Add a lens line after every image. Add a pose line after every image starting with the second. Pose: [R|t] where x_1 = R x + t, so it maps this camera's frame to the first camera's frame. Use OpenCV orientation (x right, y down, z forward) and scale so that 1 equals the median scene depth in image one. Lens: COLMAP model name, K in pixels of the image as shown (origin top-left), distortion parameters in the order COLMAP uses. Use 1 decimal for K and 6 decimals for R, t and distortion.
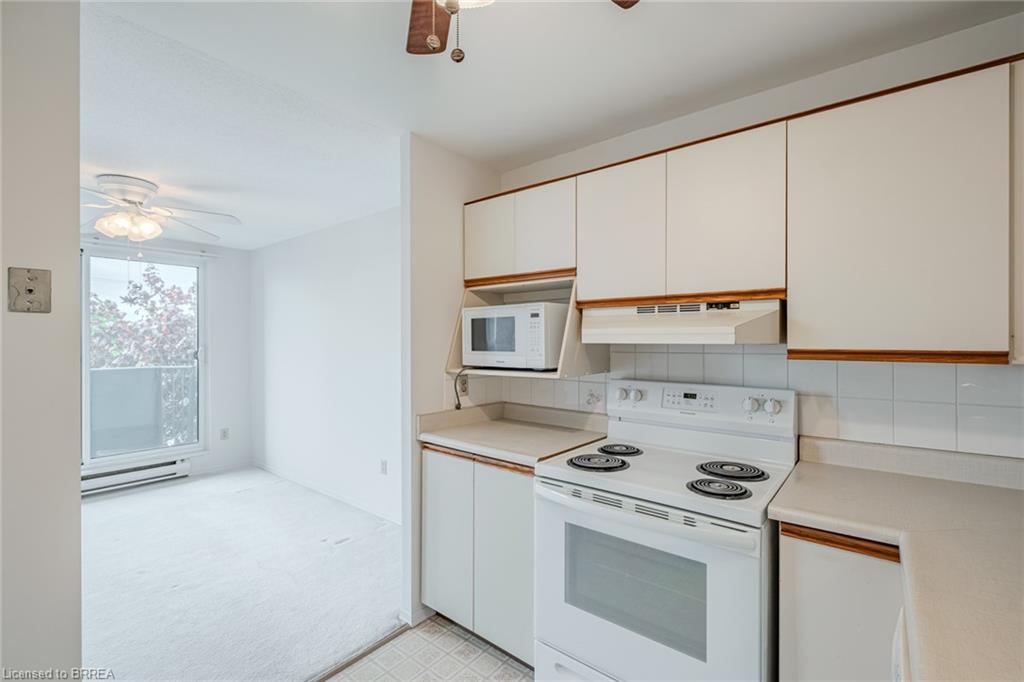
lens RADIAL K [[442.9, 0, 512.1], [0, 442.9, 338.5], [0, 0, 1]] dist [-0.003539, -0.001040]
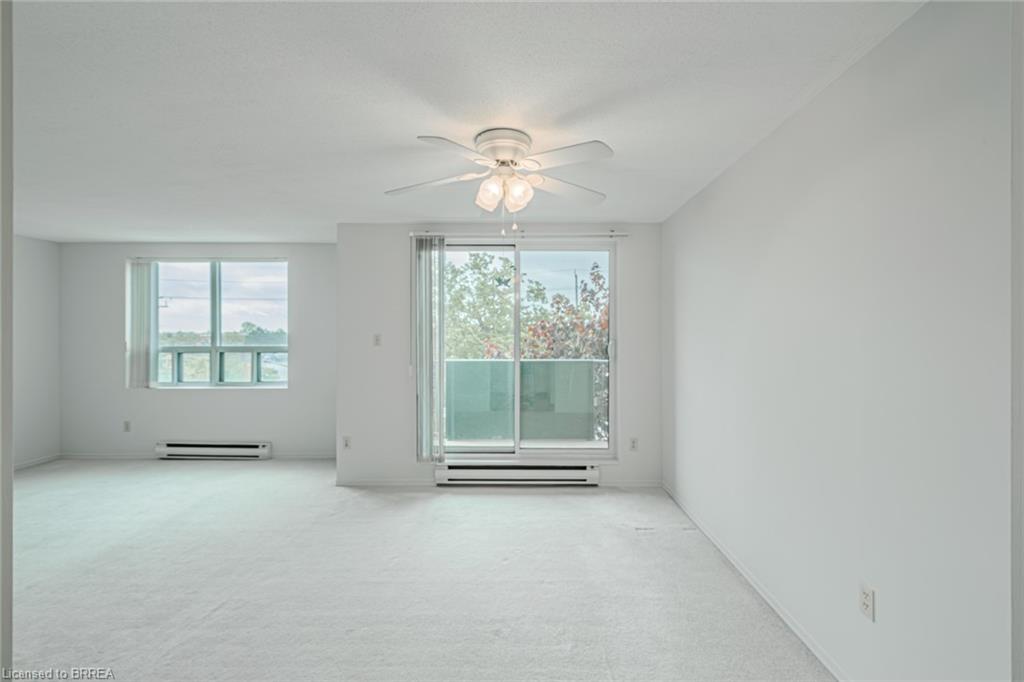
lens RADIAL K [[469.1, 0, 531.3], [0, 469.1, 335.6], [0, 0, 1]] dist [0.001780, -0.000012]
pose [[0.646795, 0.002408, -0.762660, -0.095358], [0.001123, 0.999991, 0.004110, 0.004895], [0.762663, -0.003514, 0.646787, 0.273871]]
